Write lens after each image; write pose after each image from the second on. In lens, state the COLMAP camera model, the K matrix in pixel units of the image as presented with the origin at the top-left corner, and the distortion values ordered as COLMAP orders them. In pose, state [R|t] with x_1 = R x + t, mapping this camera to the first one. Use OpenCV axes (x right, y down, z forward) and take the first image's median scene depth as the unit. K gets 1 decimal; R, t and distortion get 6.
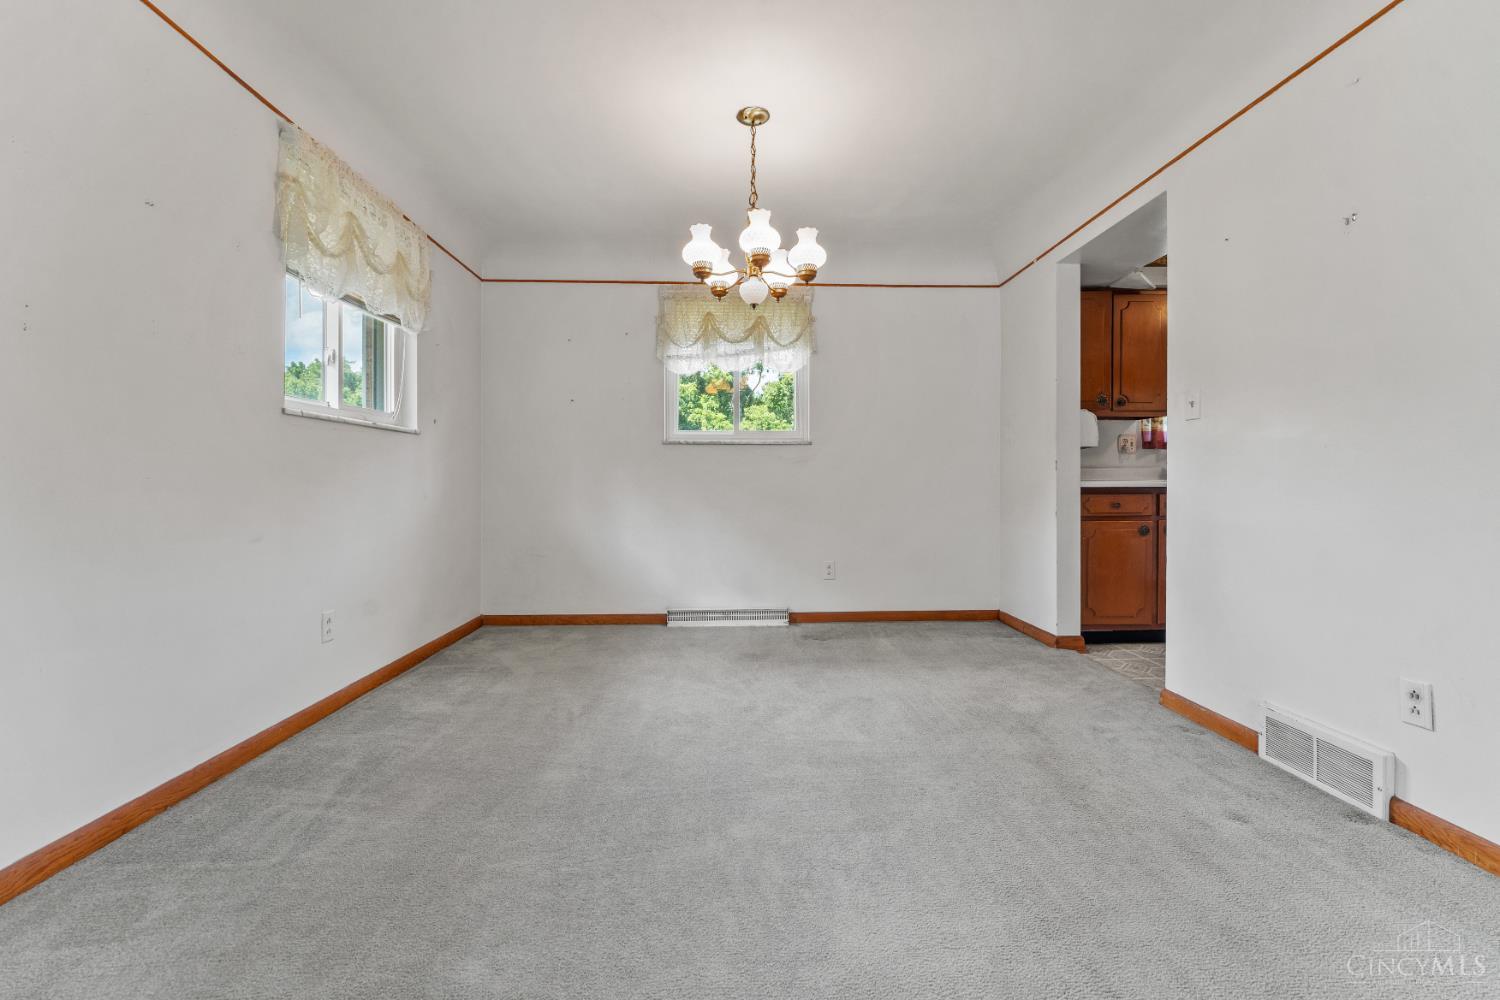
lens RADIAL K [[618.5, 0, 747.9], [0, 618.5, 490.3], [0, 0, 1]] dist [-0.007487, -0.000024]
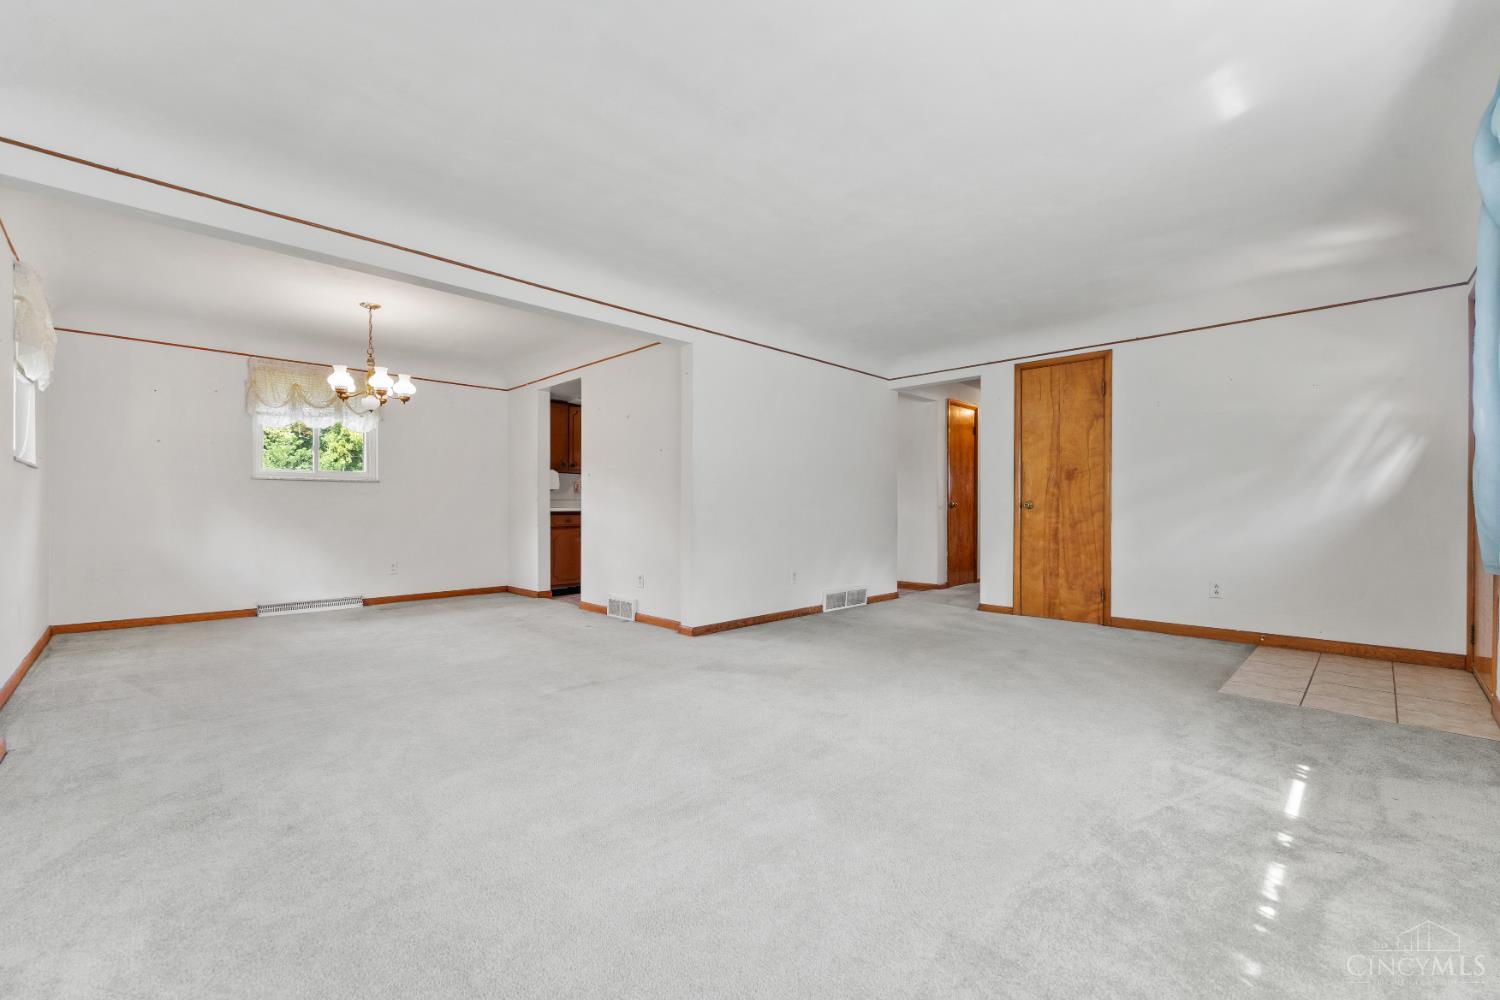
lens RADIAL K [[618.5, 0, 747.1], [0, 618.5, 506.8], [0, 0, 1]] dist [-0.007487, -0.000024]
pose [[0.730356, 0.003413, 0.683058, -0.280542], [0.005940, 0.999918, -0.011347, 0.005799], [-0.683040, 0.012345, 0.730276, -0.714041]]
